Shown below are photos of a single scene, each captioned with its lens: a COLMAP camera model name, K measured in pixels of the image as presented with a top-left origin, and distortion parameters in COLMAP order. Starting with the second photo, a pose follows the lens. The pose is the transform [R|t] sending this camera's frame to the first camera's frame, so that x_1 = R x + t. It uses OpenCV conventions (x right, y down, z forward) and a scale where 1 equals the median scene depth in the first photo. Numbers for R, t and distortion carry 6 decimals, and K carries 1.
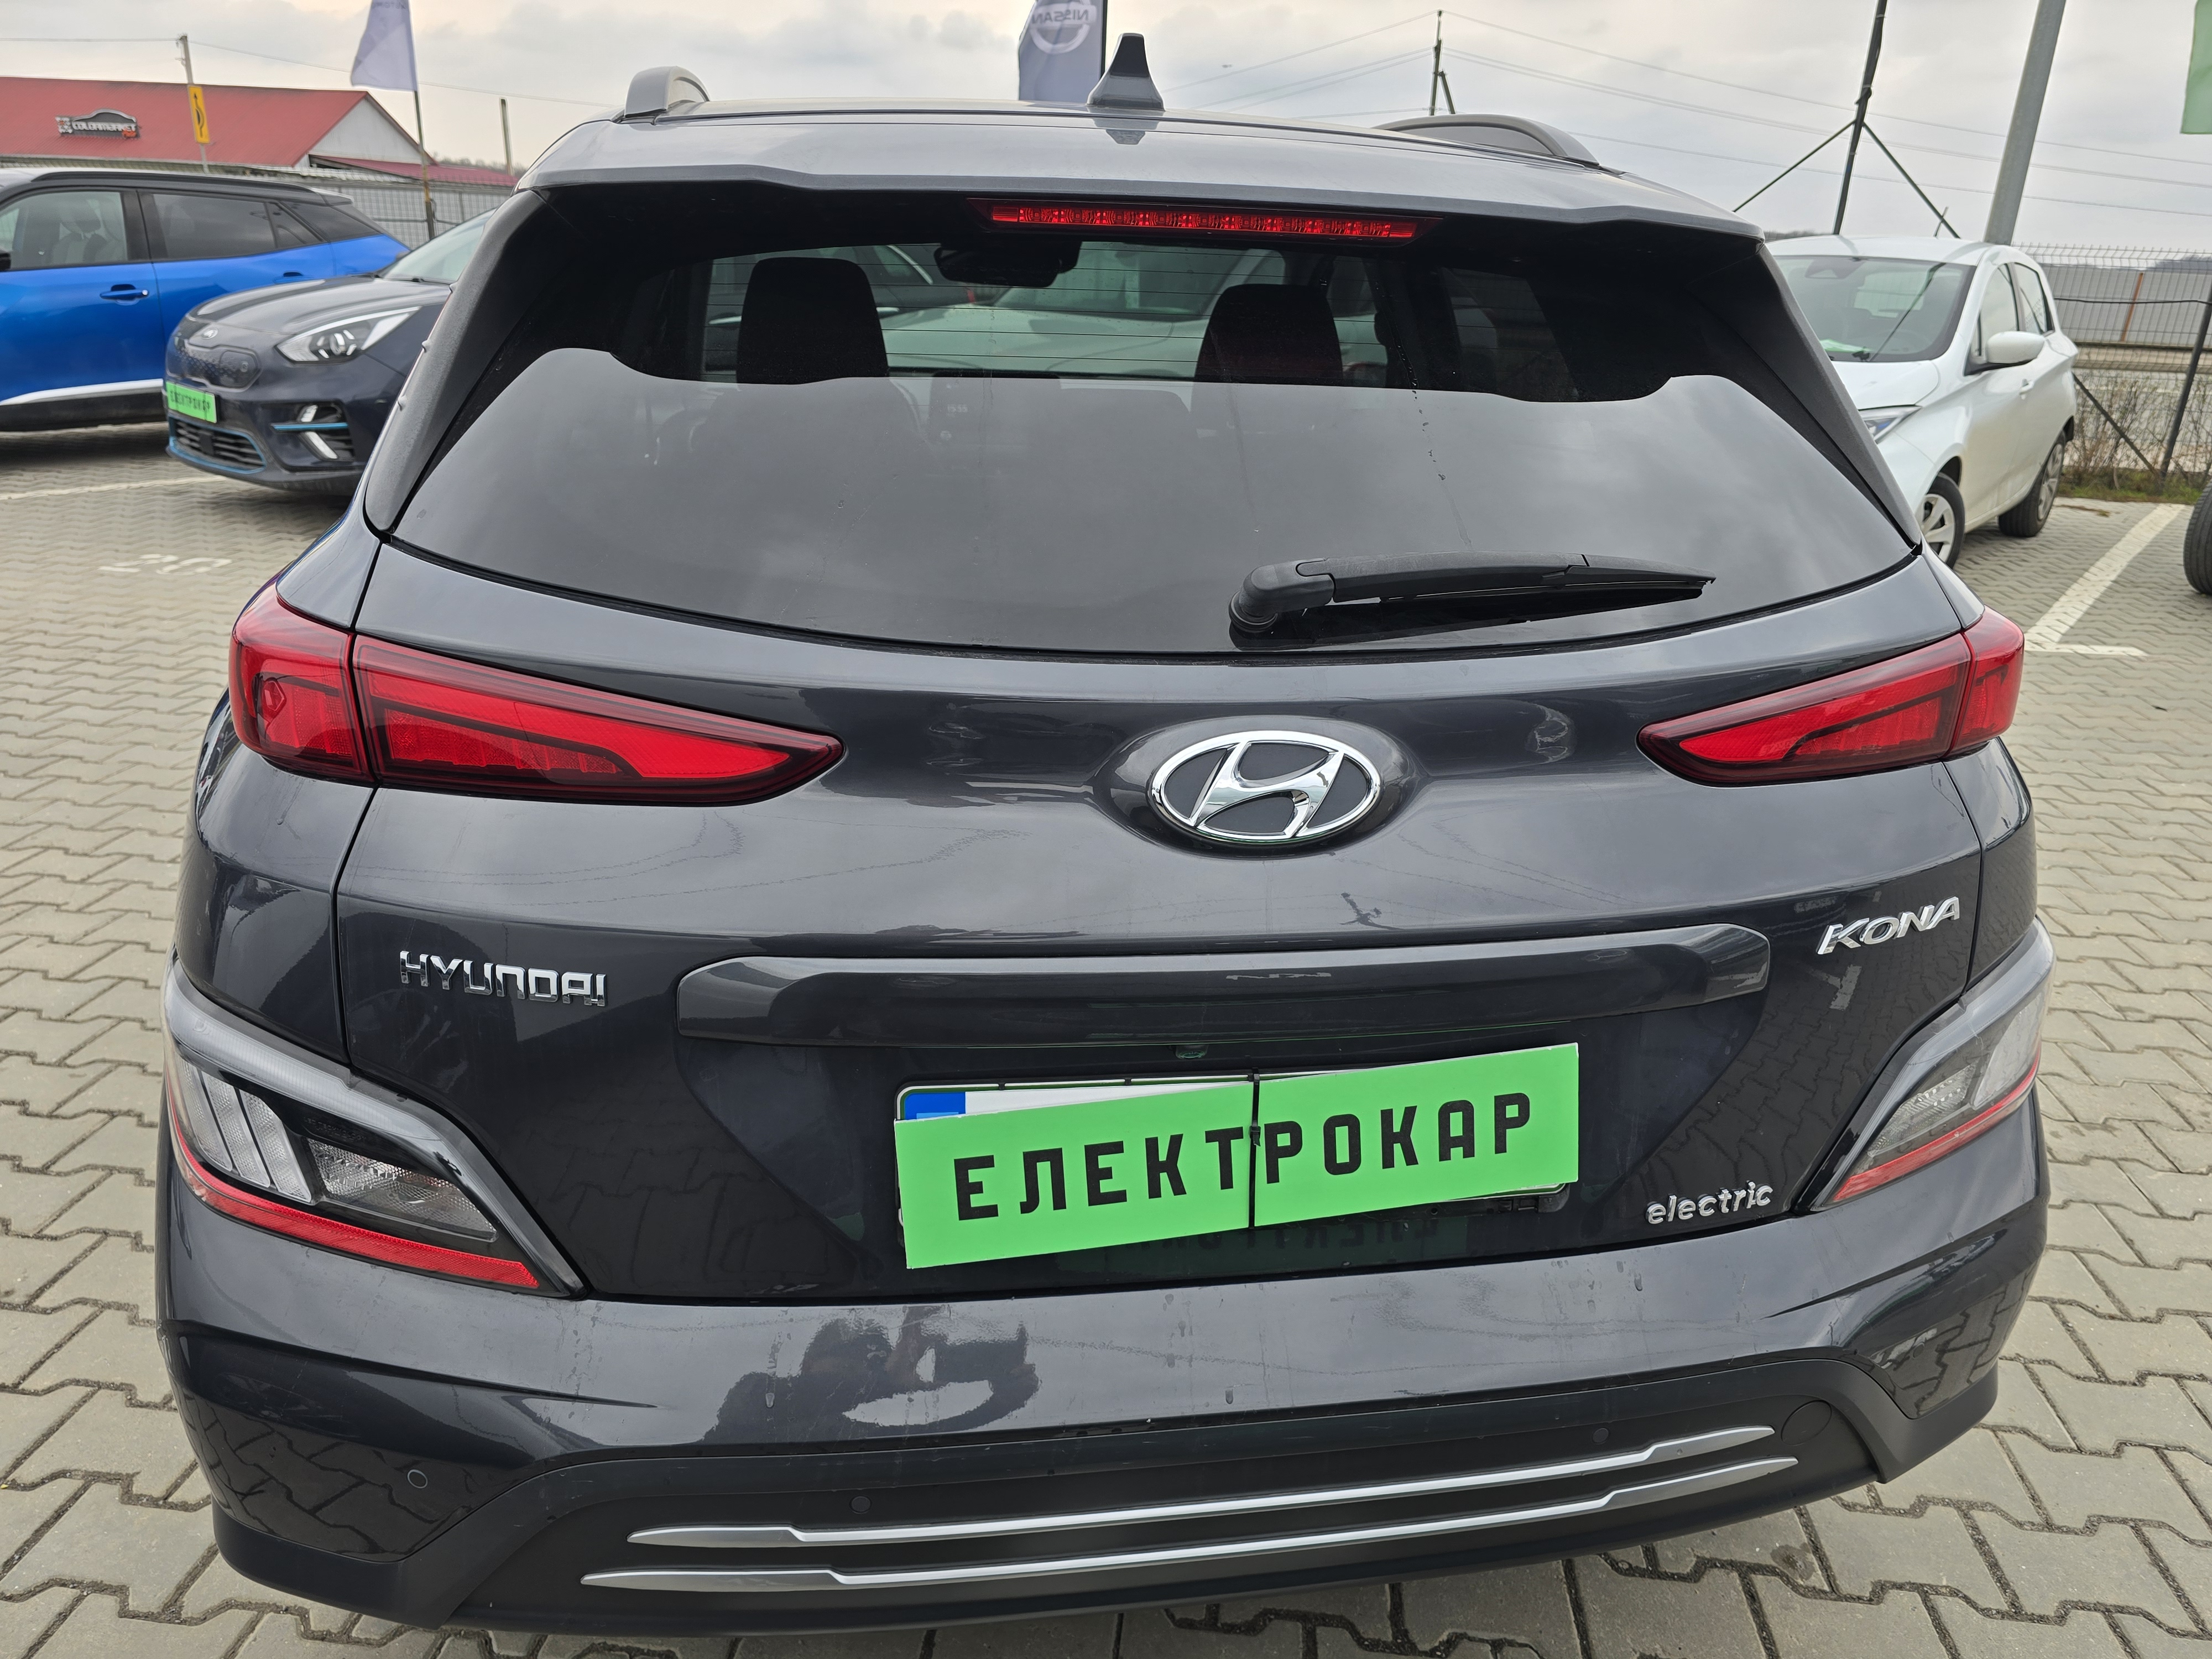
lens RADIAL K [[1464.4, 0, 1122.8], [0, 1464.4, 811.5], [0, 0, 1]] dist [0.052173, -0.043758]
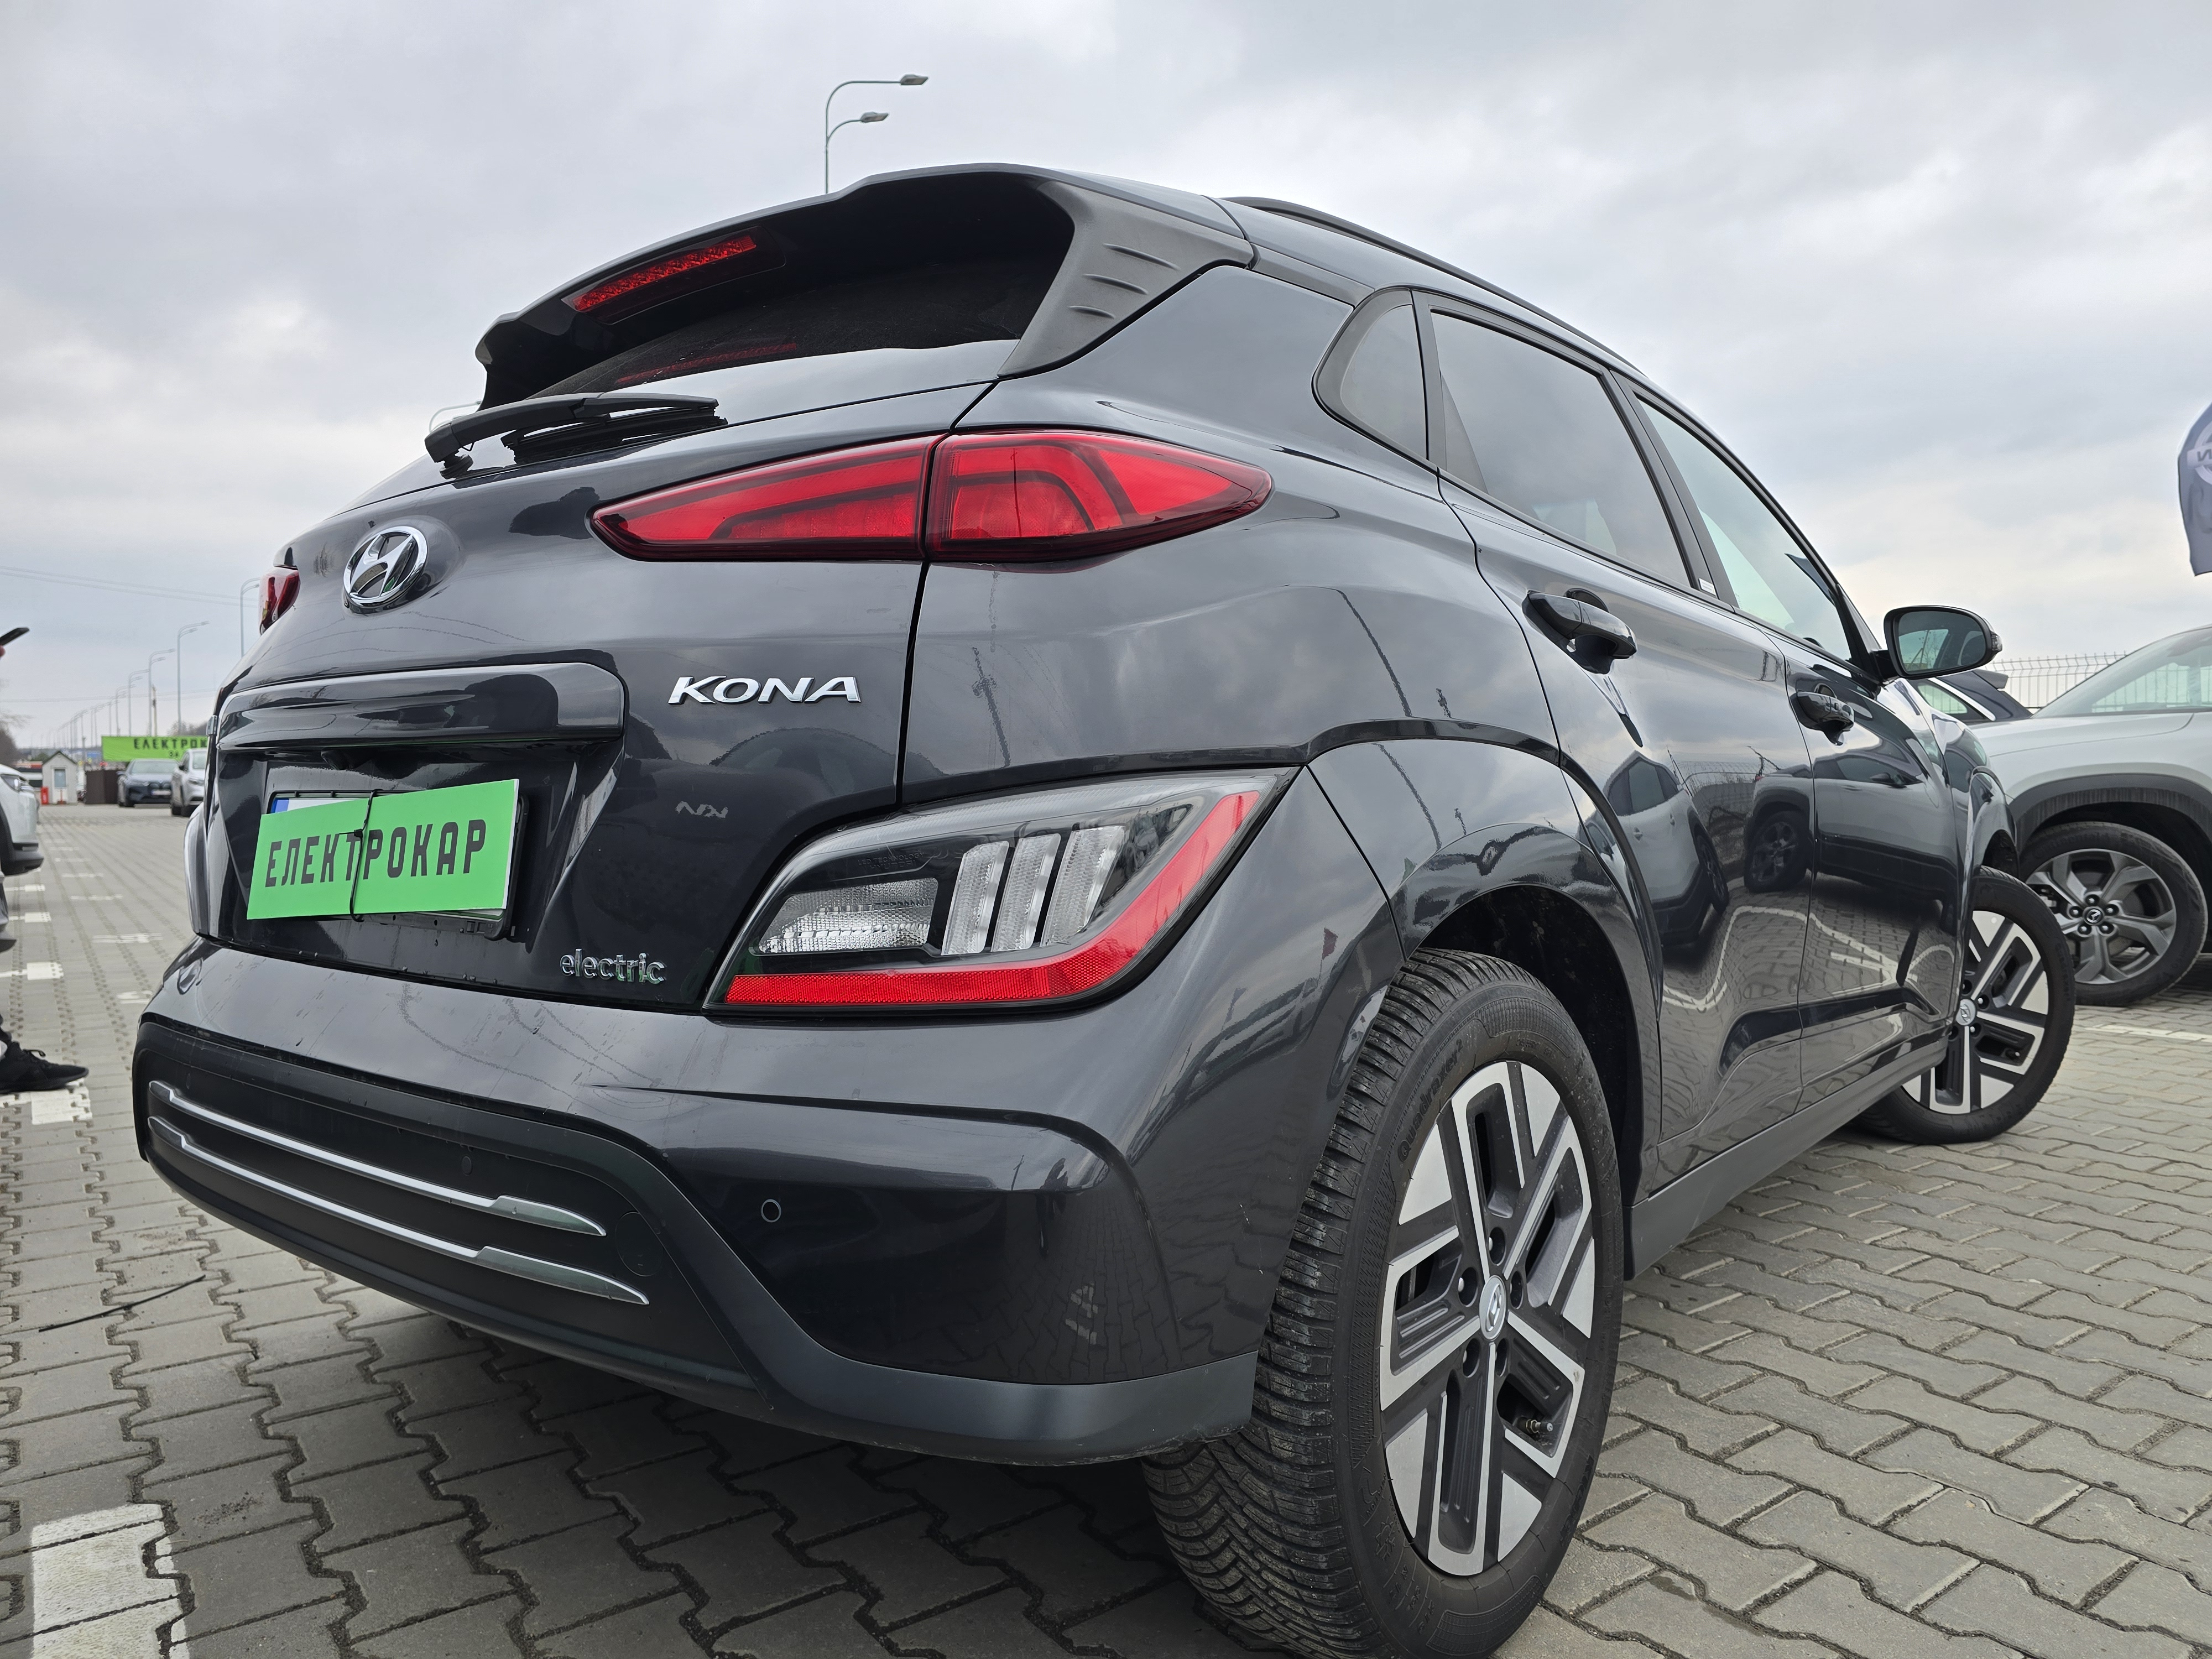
lens RADIAL K [[1464.4, 0, 1124.9], [0, 1464.4, 828.8], [0, 0, 1]] dist [0.052173, -0.043758]
pose [[0.679981, -0.014297, -0.733091, 1.498217], [-0.232322, 0.944095, -0.233903, 0.359369], [0.695451, 0.329363, 0.638645, 0.621836]]
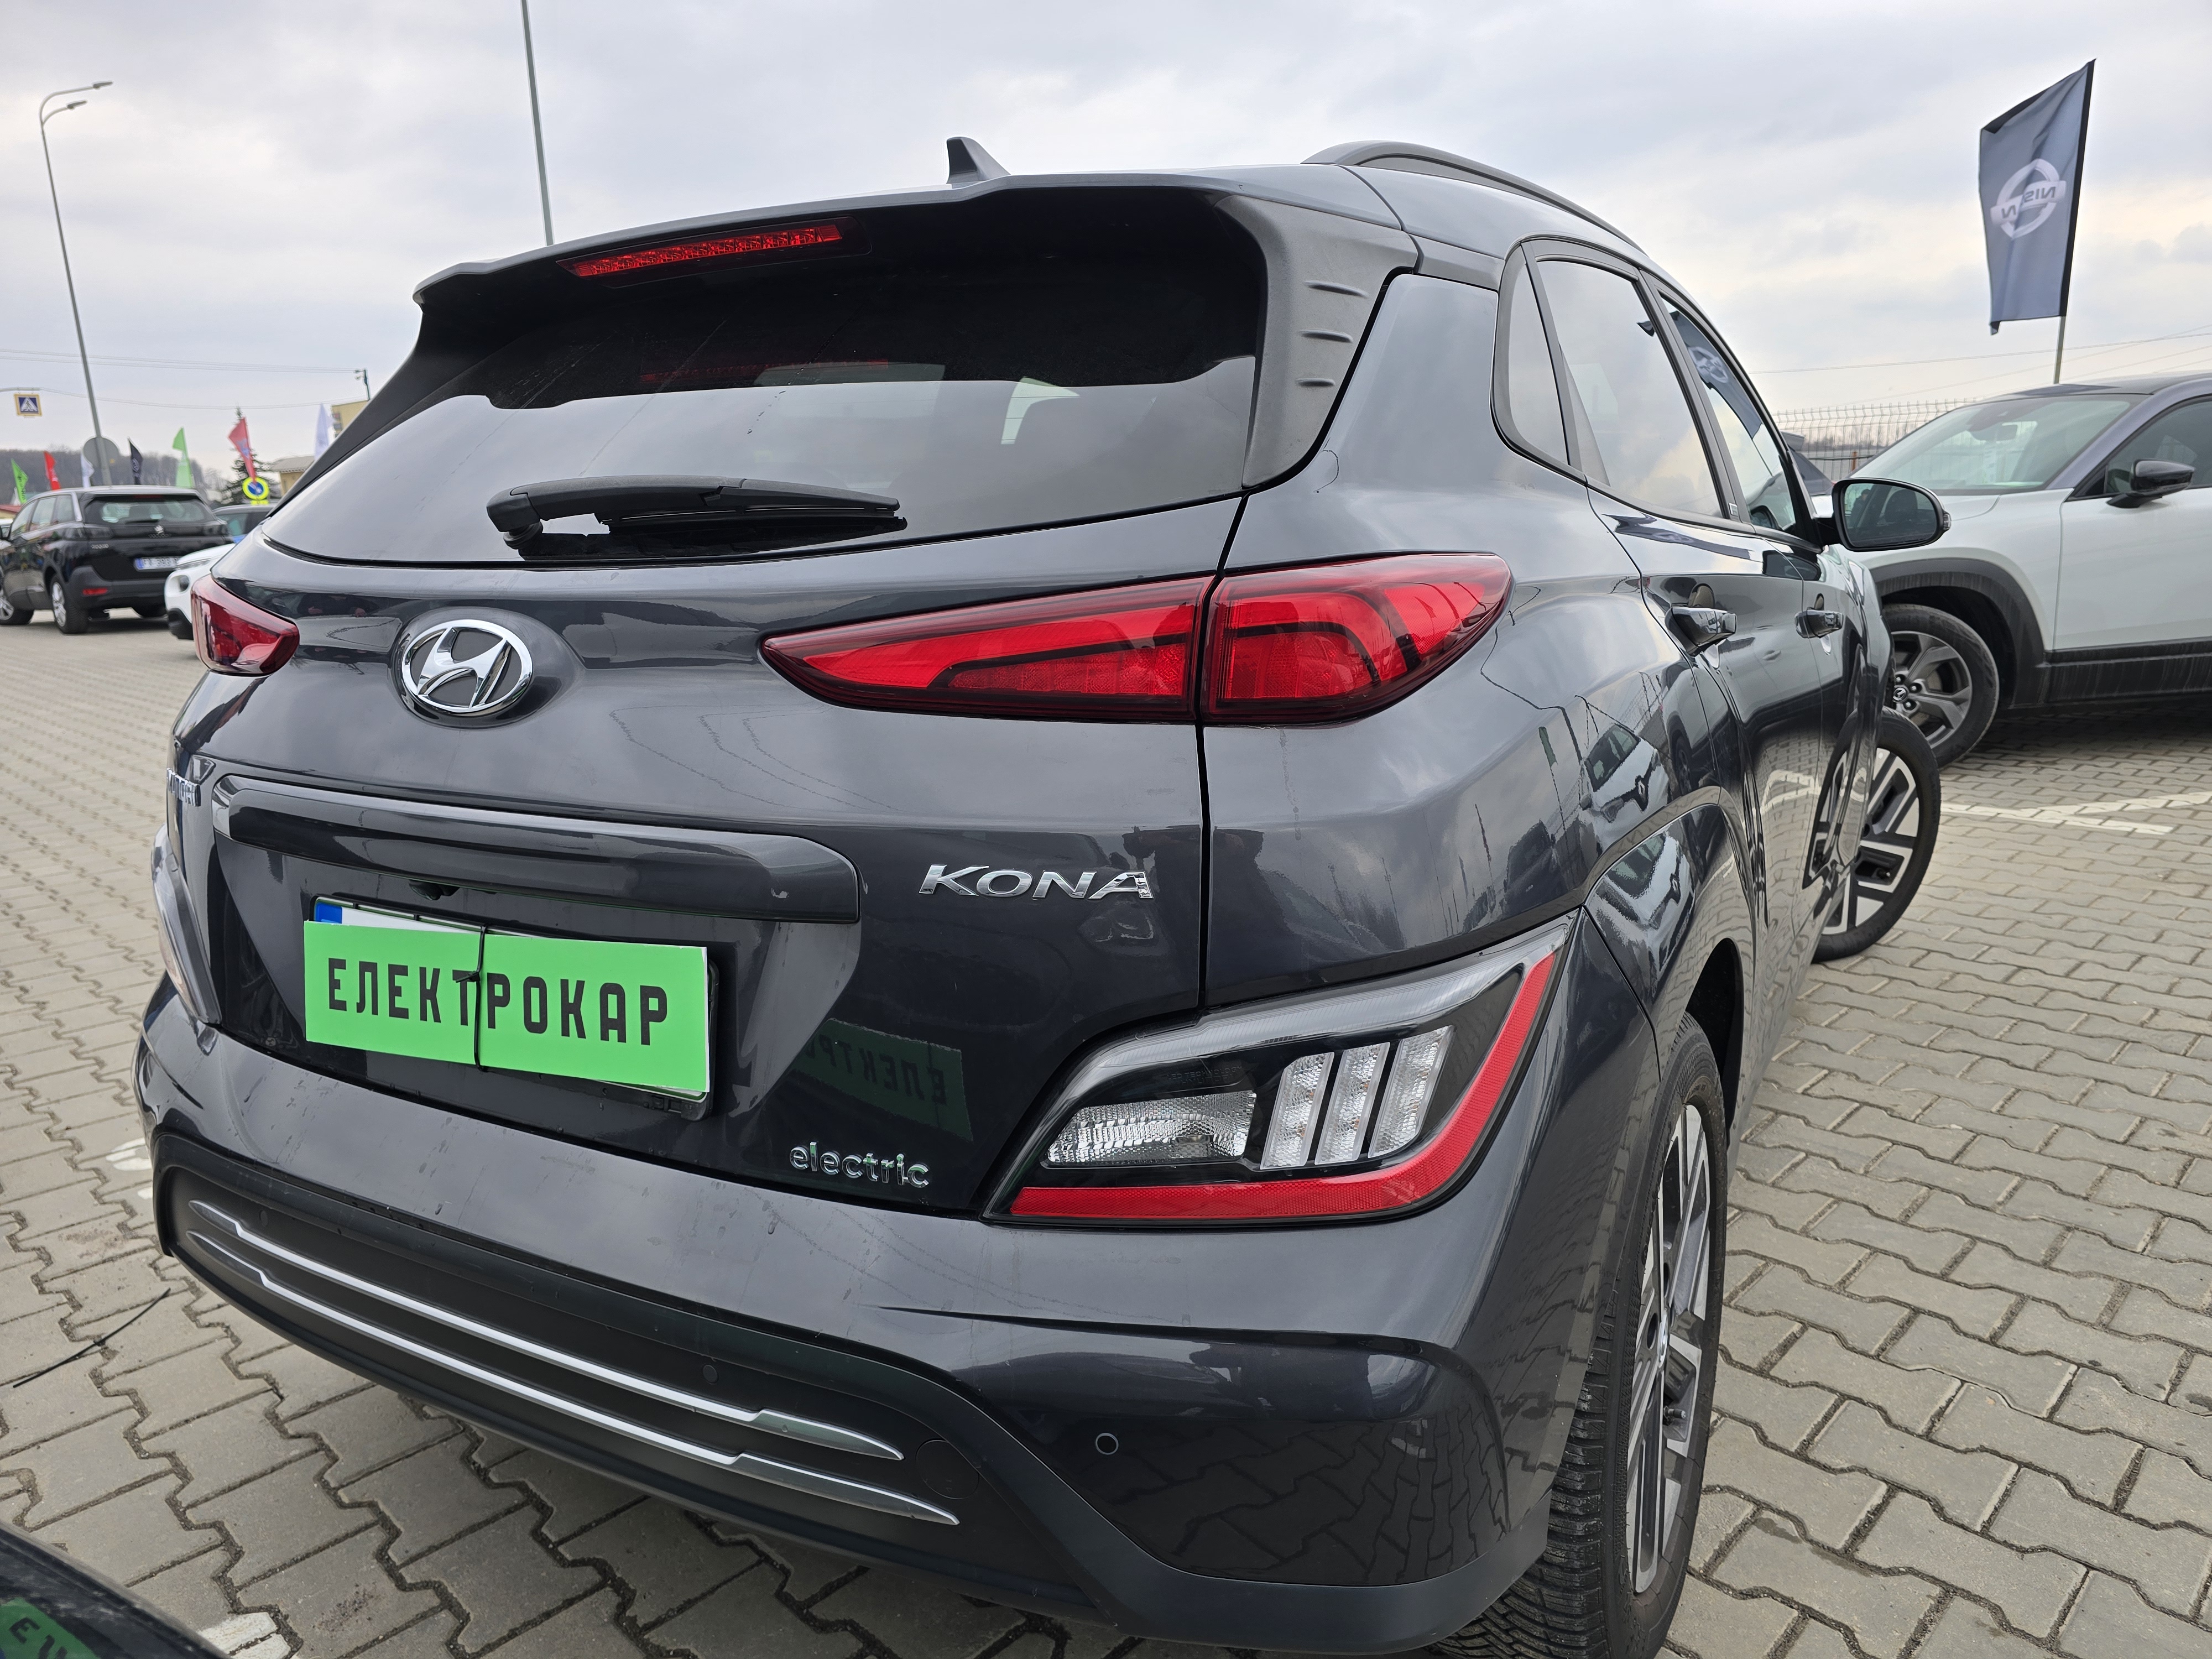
lens RADIAL K [[1464.4, 0, 1107.5], [0, 1464.4, 838.8], [0, 0, 1]] dist [0.052173, -0.043758]
pose [[0.780856, 0.079956, -0.619574, 1.173746], [-0.163995, 0.983228, -0.079799, 0.121286], [0.602802, 0.163918, 0.780872, 0.368822]]
